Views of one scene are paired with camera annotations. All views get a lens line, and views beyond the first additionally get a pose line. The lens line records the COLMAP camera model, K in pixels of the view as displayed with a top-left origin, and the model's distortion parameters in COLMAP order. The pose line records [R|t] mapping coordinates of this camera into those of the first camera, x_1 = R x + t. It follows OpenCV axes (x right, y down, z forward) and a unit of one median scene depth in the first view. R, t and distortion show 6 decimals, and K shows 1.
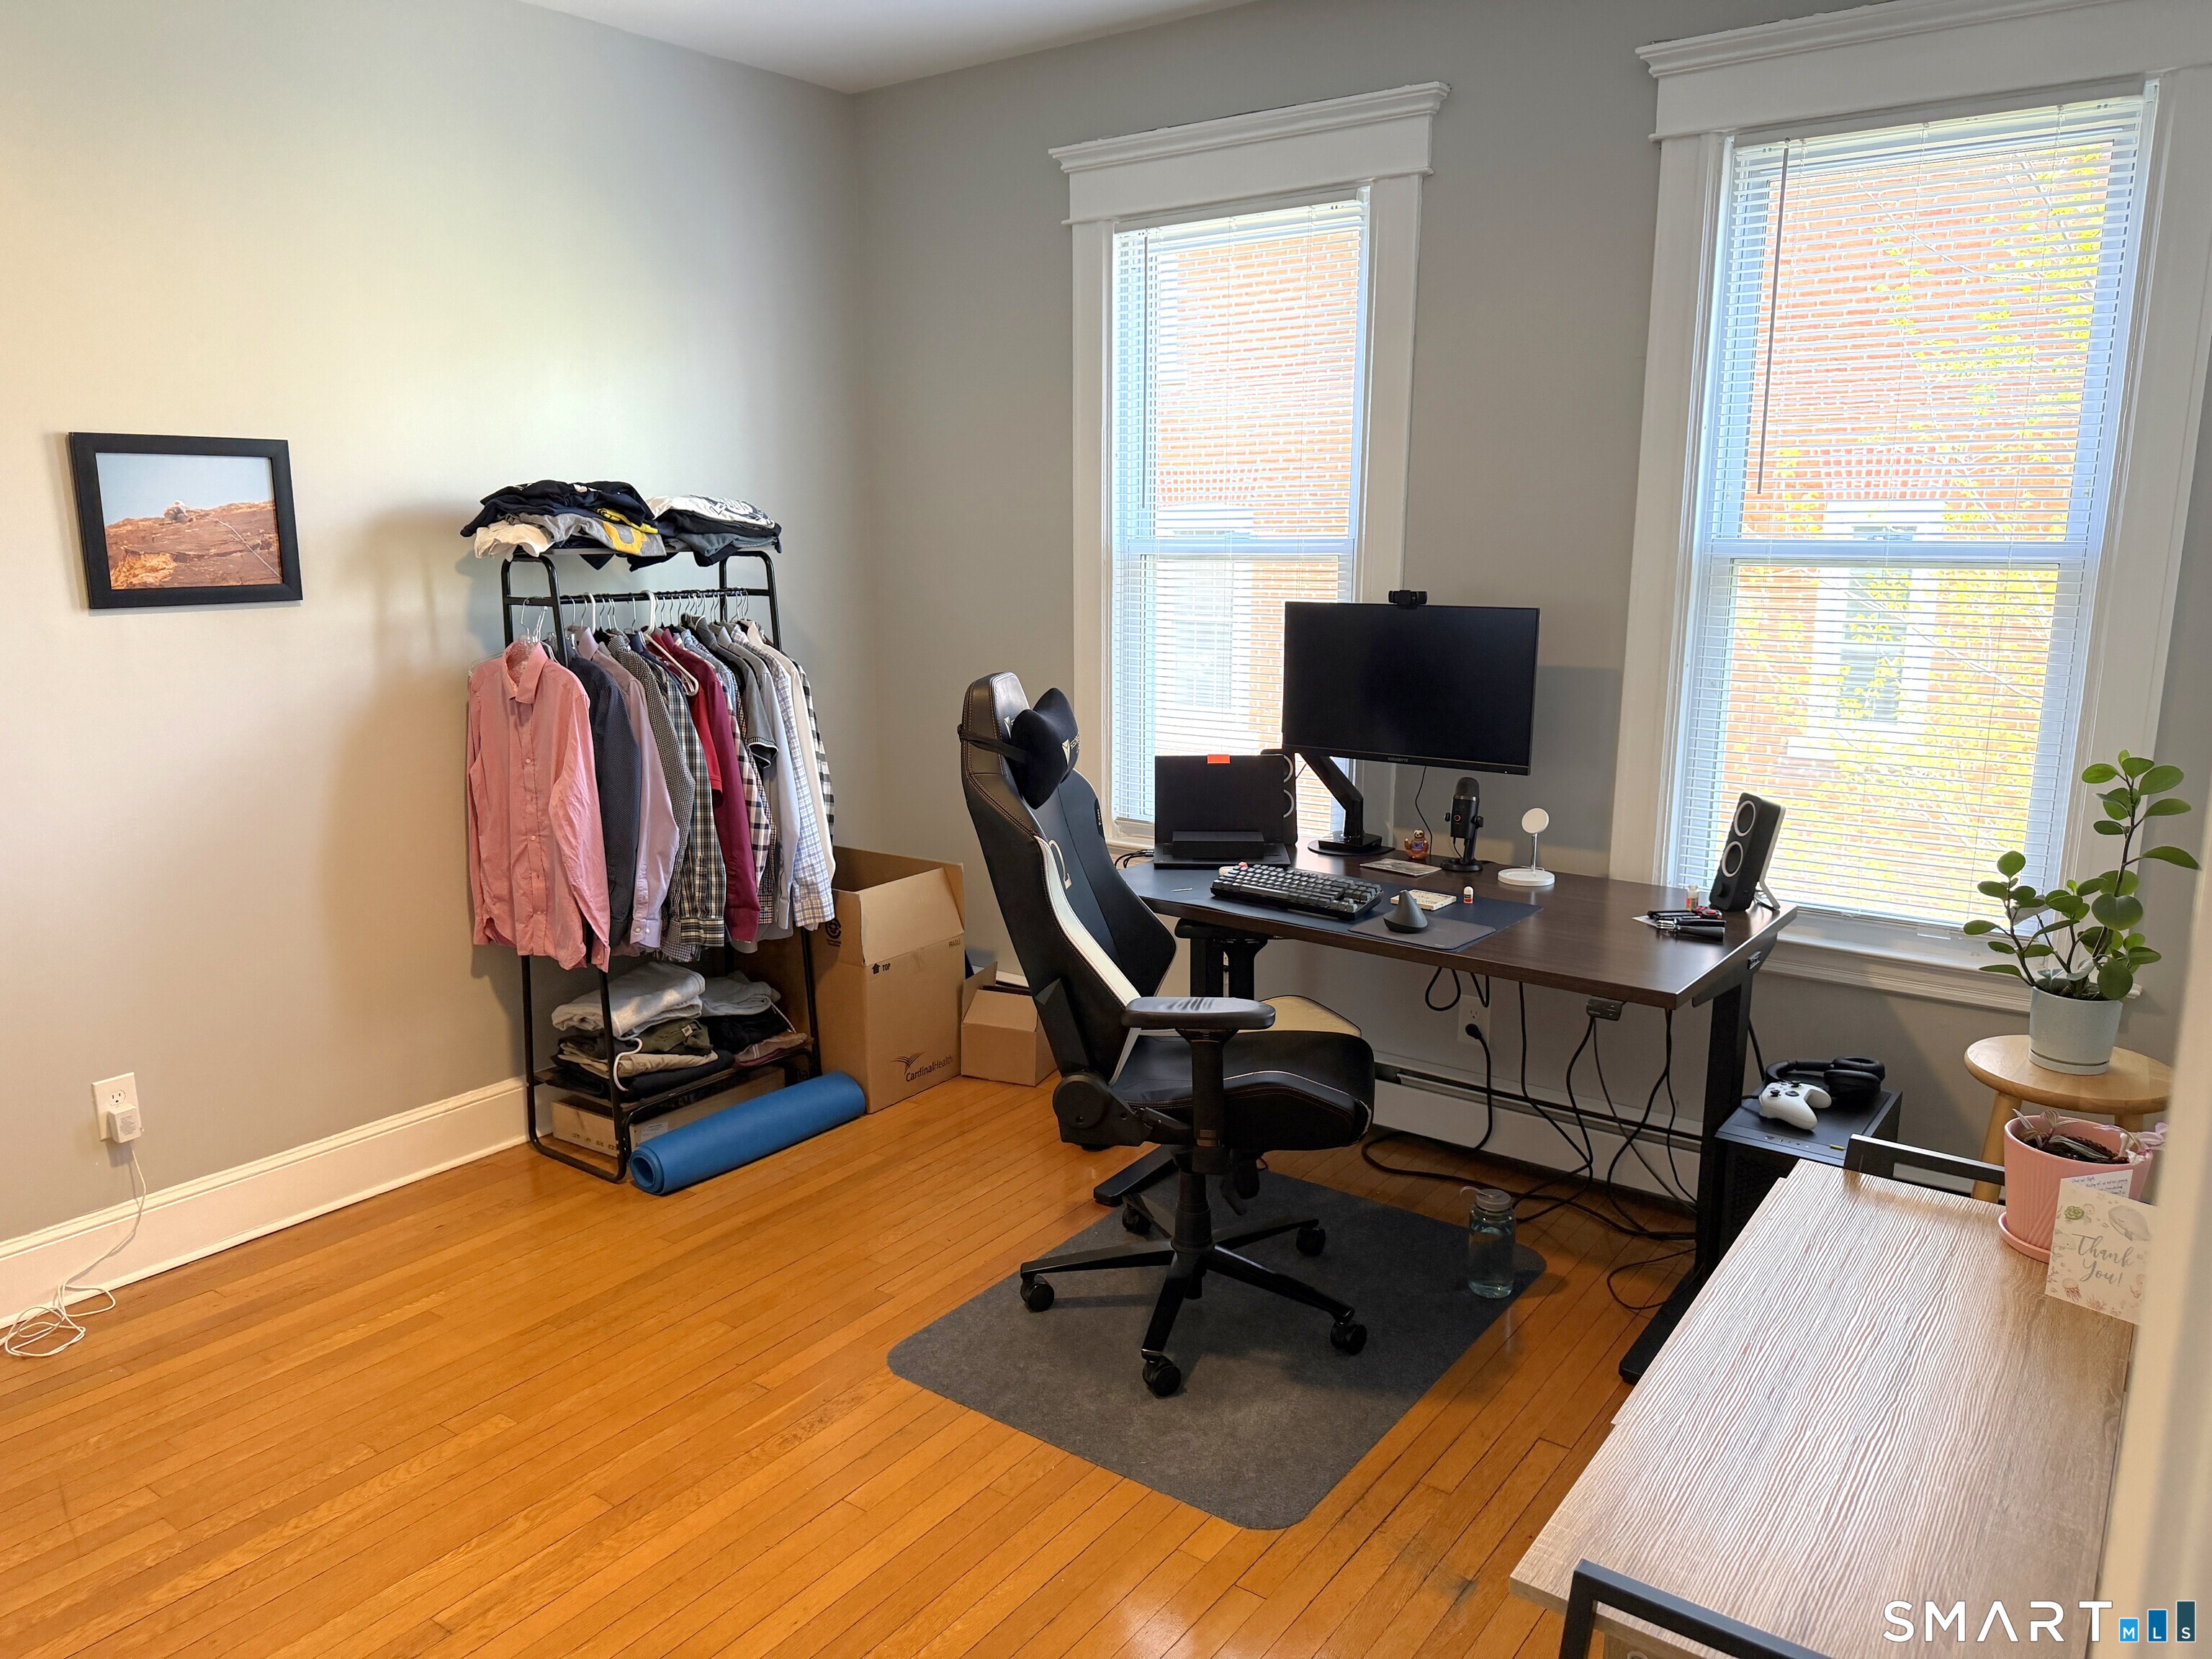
lens RADIAL K [[1574.6, 0, 1085.8], [0, 1574.6, 828.3], [0, 0, 1]] dist [0.056606, -0.028851]
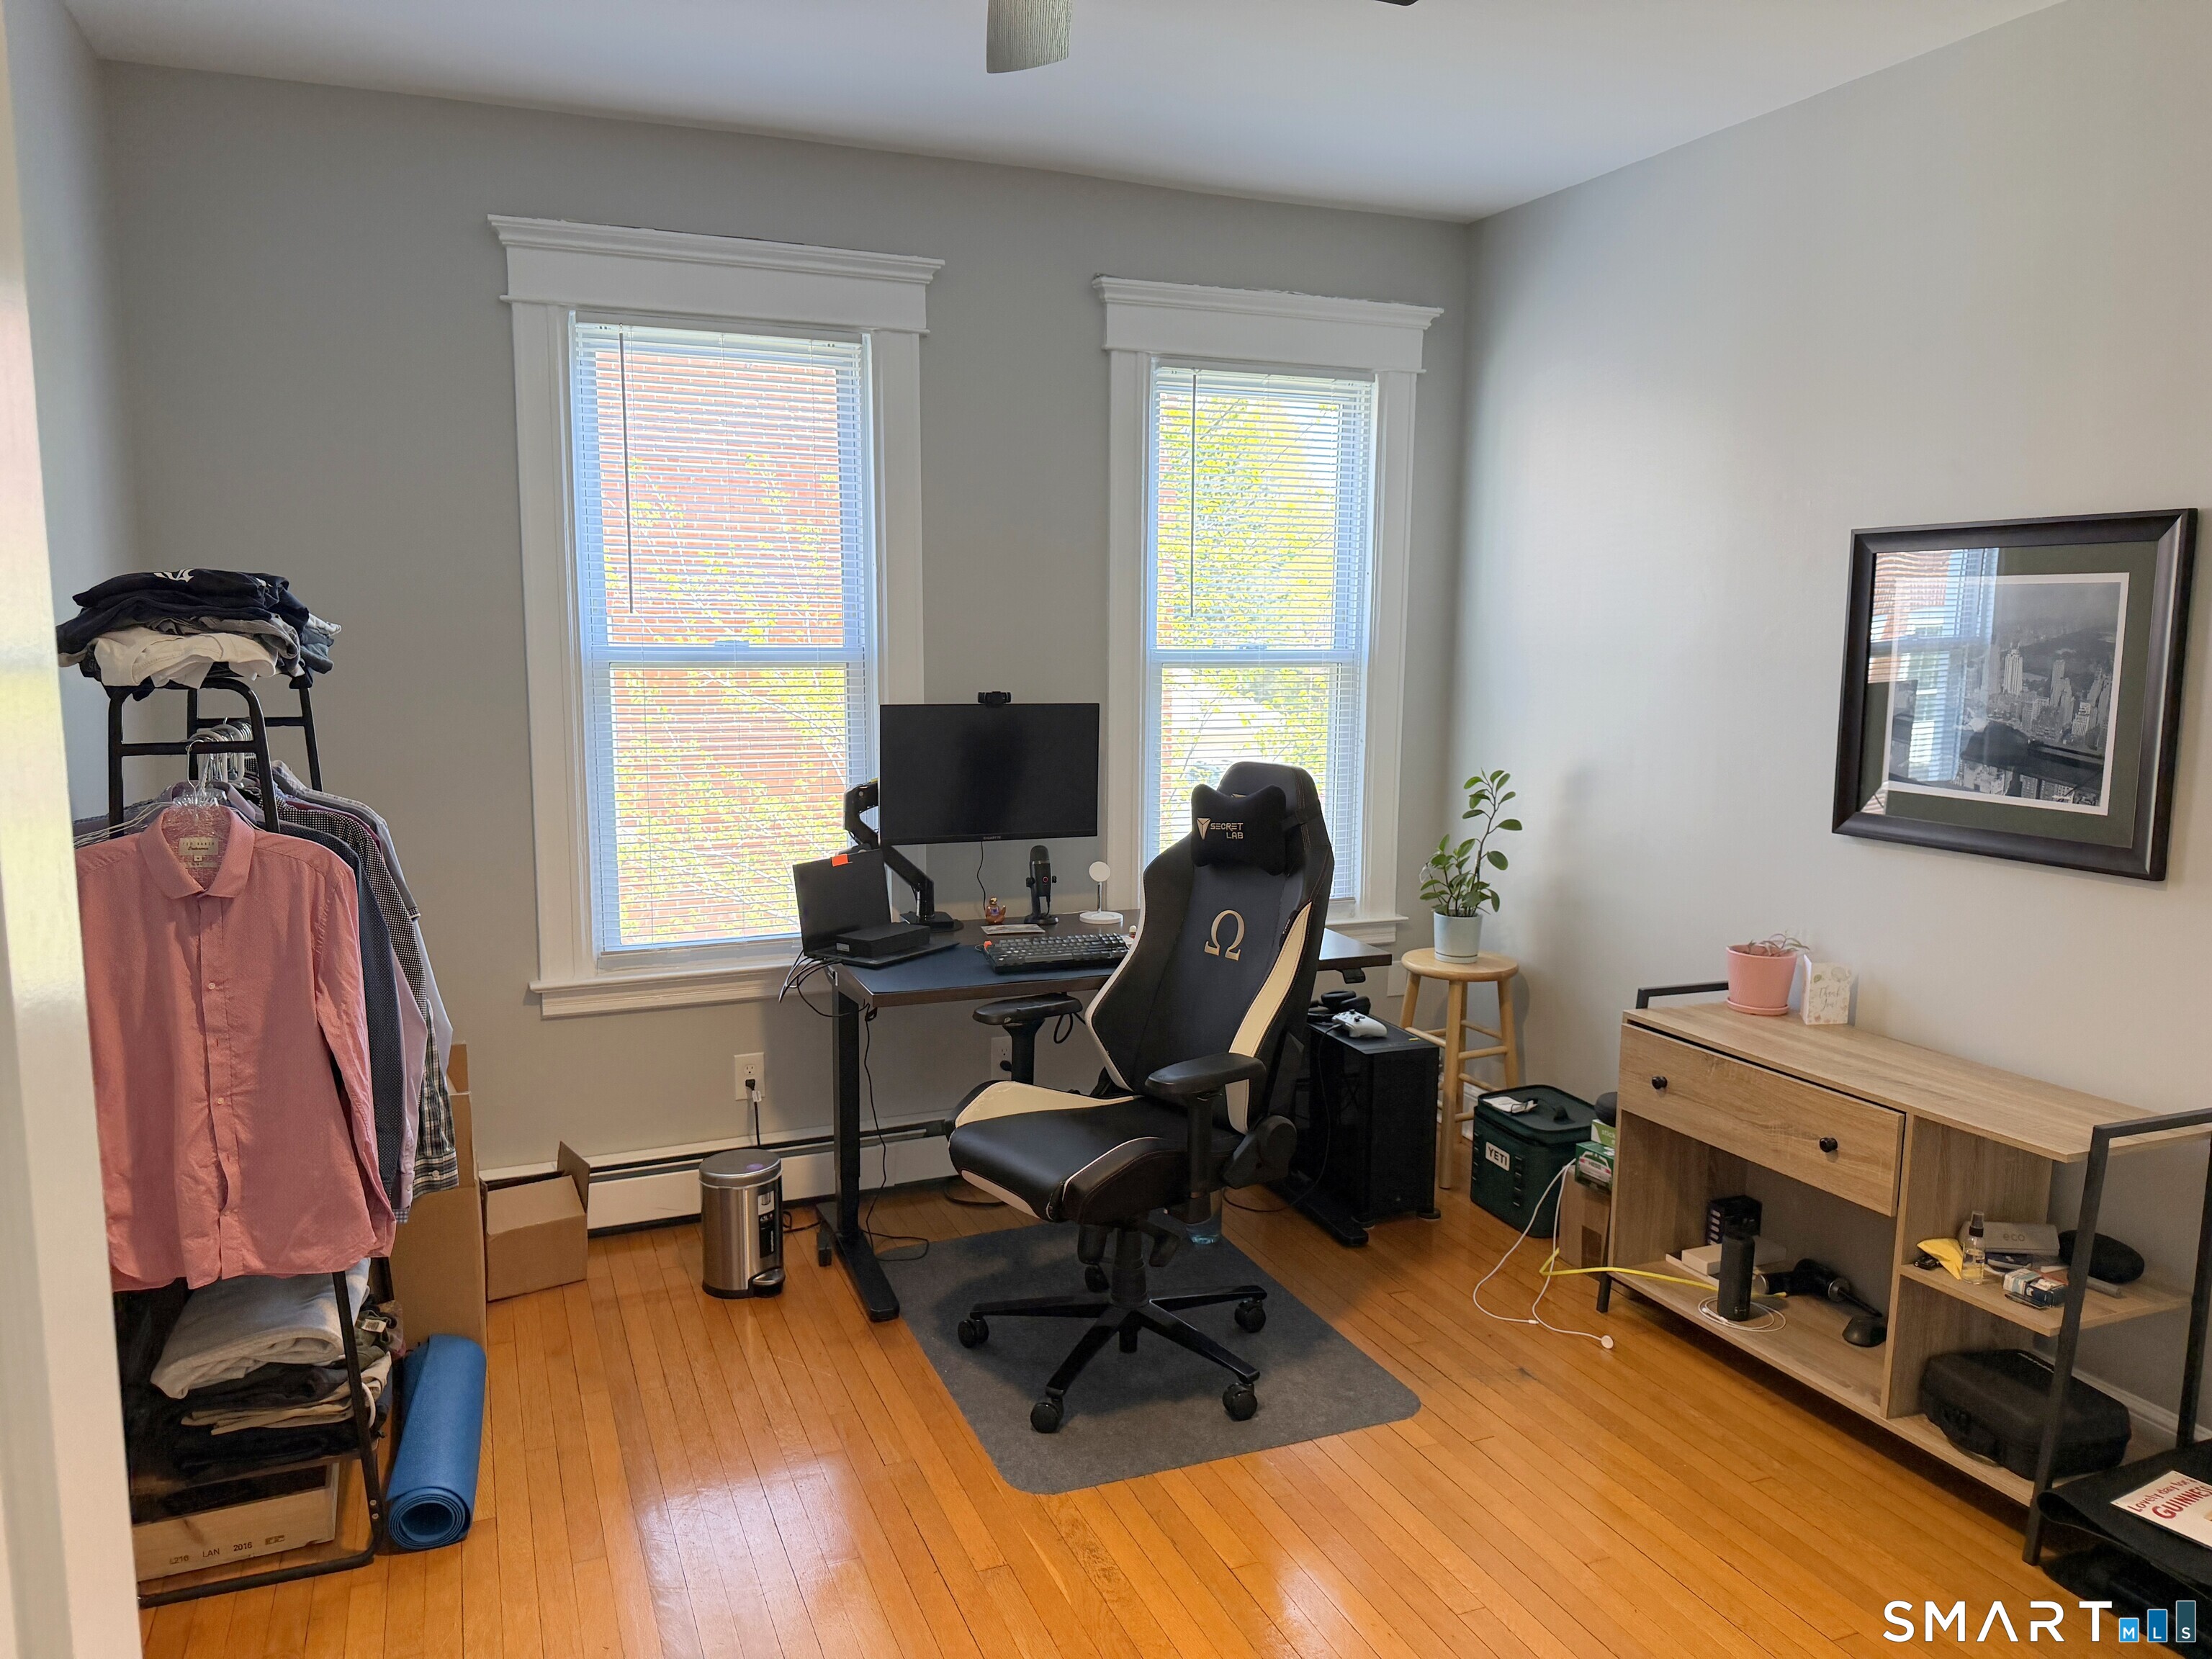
lens RADIAL K [[1574.6, 0, 1089.3], [0, 1574.6, 838.9], [0, 0, 1]] dist [0.056606, -0.028851]
pose [[0.516791, -0.105113, 0.849635, -0.728260], [0.165577, 0.985968, 0.021267, -0.055789], [-0.839948, 0.129689, 0.526943, 0.340090]]
